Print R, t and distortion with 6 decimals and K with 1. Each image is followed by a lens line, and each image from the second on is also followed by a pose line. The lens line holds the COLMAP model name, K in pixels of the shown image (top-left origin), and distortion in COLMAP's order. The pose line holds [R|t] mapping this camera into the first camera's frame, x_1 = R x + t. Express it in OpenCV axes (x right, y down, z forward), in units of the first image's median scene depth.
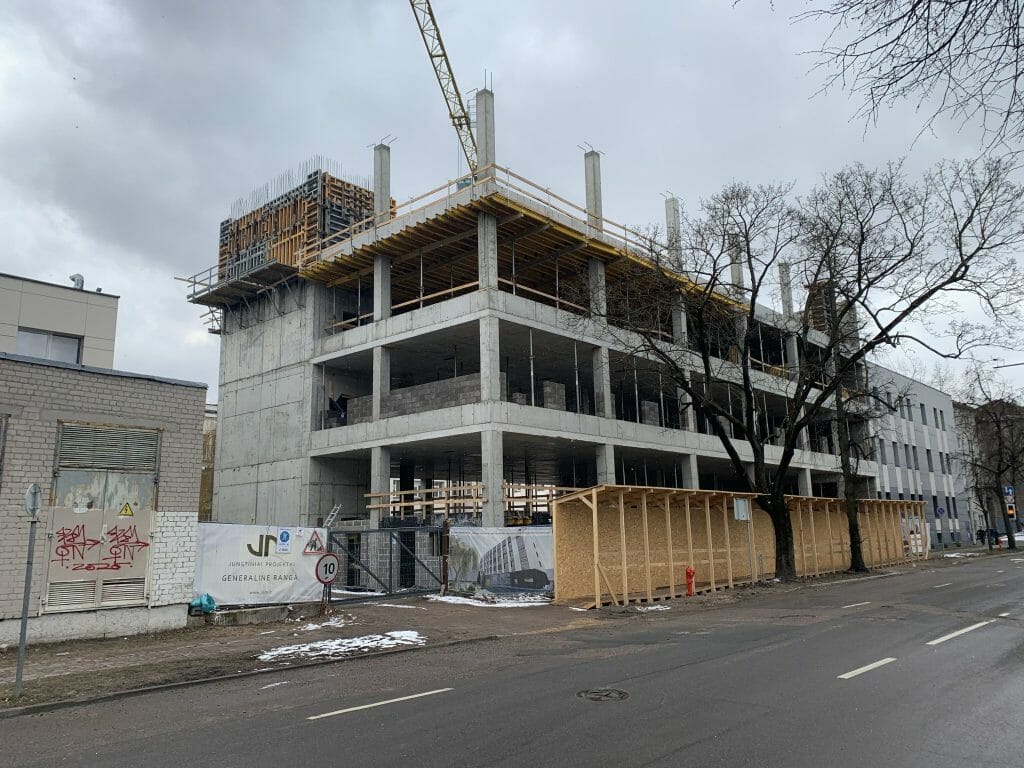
lens RADIAL K [[787.7, 0, 511.7], [0, 787.7, 371.6], [0, 0, 1]] dist [0.069576, -0.115269]
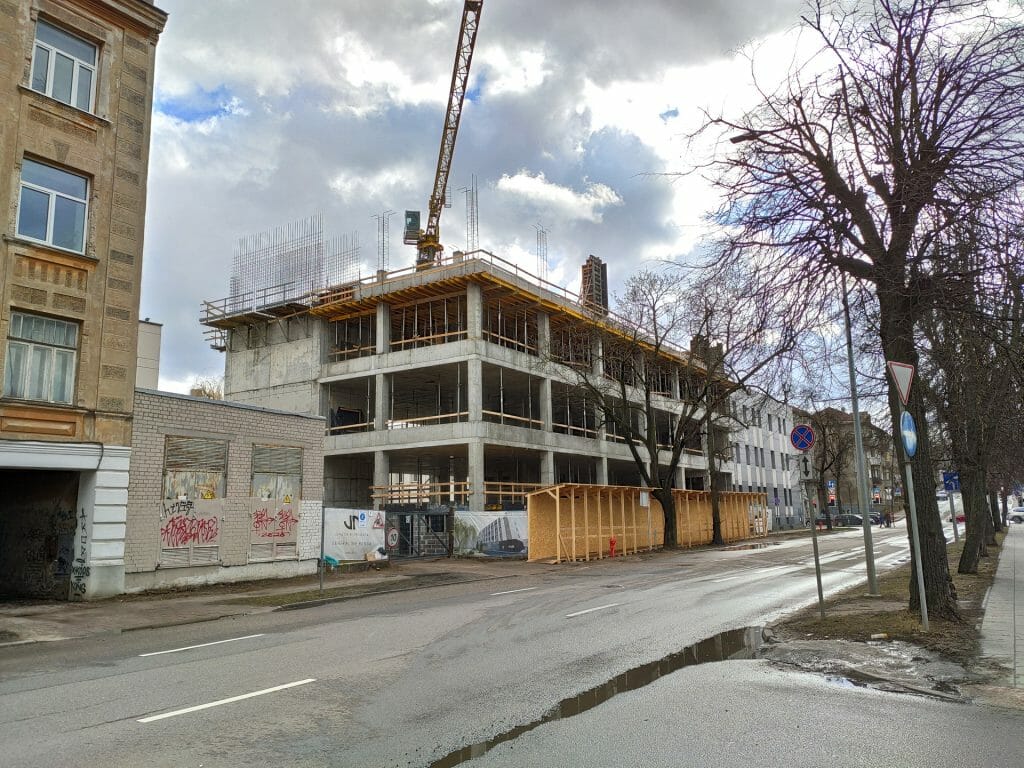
lens RADIAL K [[784.5, 0, 527.4], [0, 784.5, 379.1], [0, 0, 1]] dist [0.057867, -0.053274]
pose [[0.984823, 0.031538, 0.170672, -0.156717], [-0.035939, 0.999095, 0.022761, -0.063695], [-0.169799, -0.028550, 0.985065, -0.336425]]
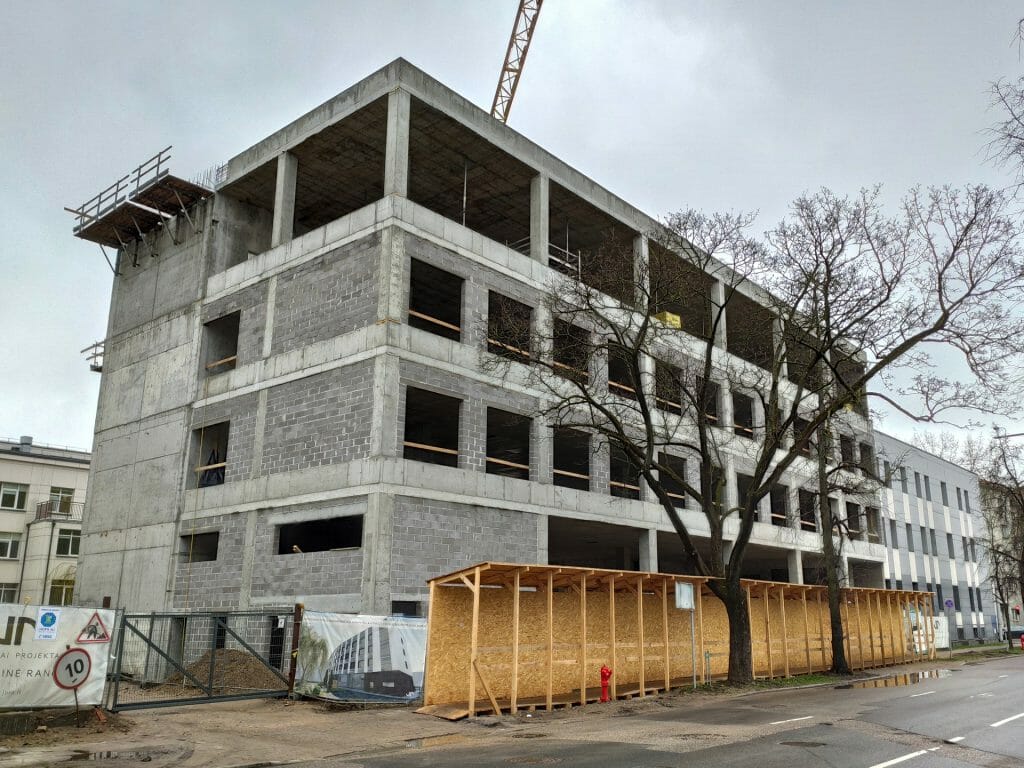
lens RADIAL K [[856.2, 0, 575.1], [0, 856.2, 408.4], [0, 0, 1]] dist [0.086736, -0.133473]
pose [[0.998504, 0.032501, 0.043968, 0.119532], [-0.030919, 0.998866, -0.036203, 0.011970], [-0.045095, 0.034789, 0.998377, 0.086455]]
